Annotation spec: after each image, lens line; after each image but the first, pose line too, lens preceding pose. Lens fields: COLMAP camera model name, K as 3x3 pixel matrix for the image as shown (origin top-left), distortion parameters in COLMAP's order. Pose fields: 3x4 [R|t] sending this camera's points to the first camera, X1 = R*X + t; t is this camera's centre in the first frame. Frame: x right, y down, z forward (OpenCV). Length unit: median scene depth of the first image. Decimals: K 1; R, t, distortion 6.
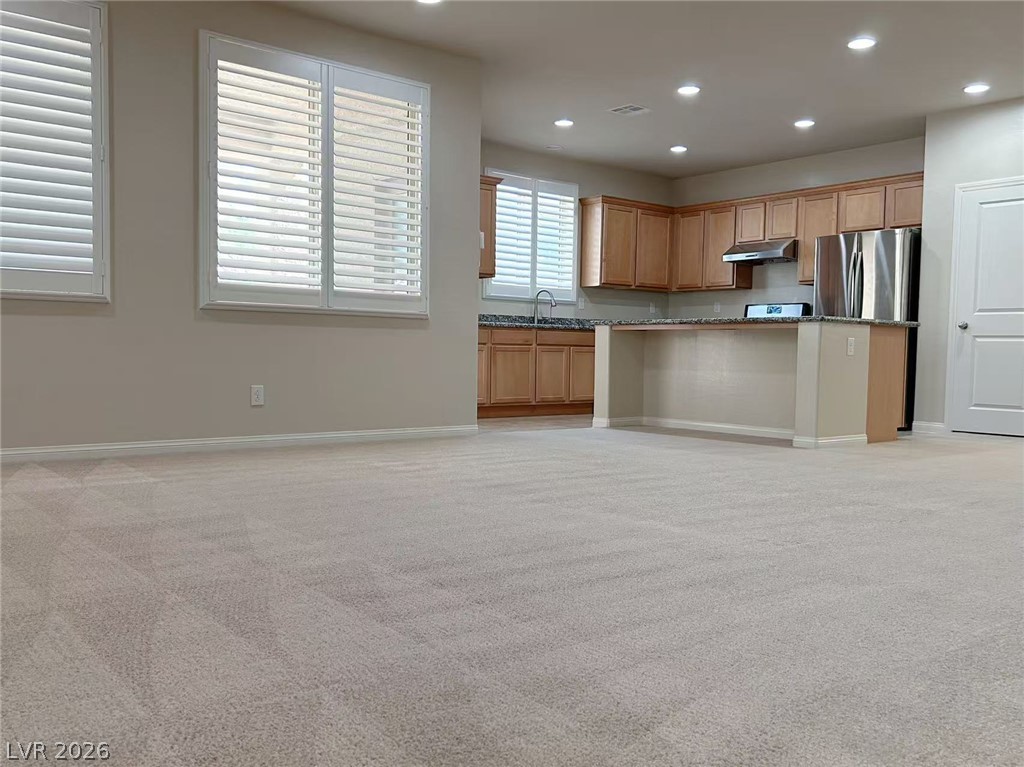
lens RADIAL K [[889.1, 0, 511.3], [0, 889.1, 389.2], [0, 0, 1]] dist [0.027418, -0.053899]
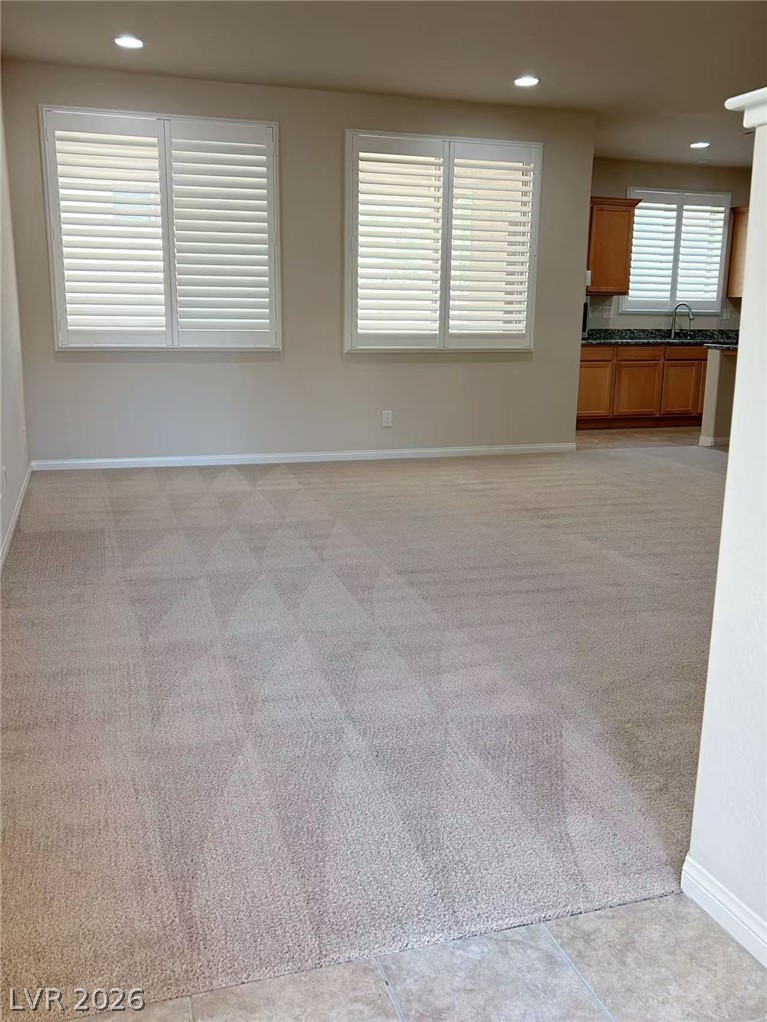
lens RADIAL K [[887.4, 0, 384.5], [0, 887.4, 508.1], [0, 0, 1]] dist [0.027418, -0.053899]
pose [[0.926591, 0.074697, -0.368577, 0.124755], [-0.011934, 0.985423, 0.169706, -0.052299], [0.375881, -0.152849, 0.913975, -0.131050]]
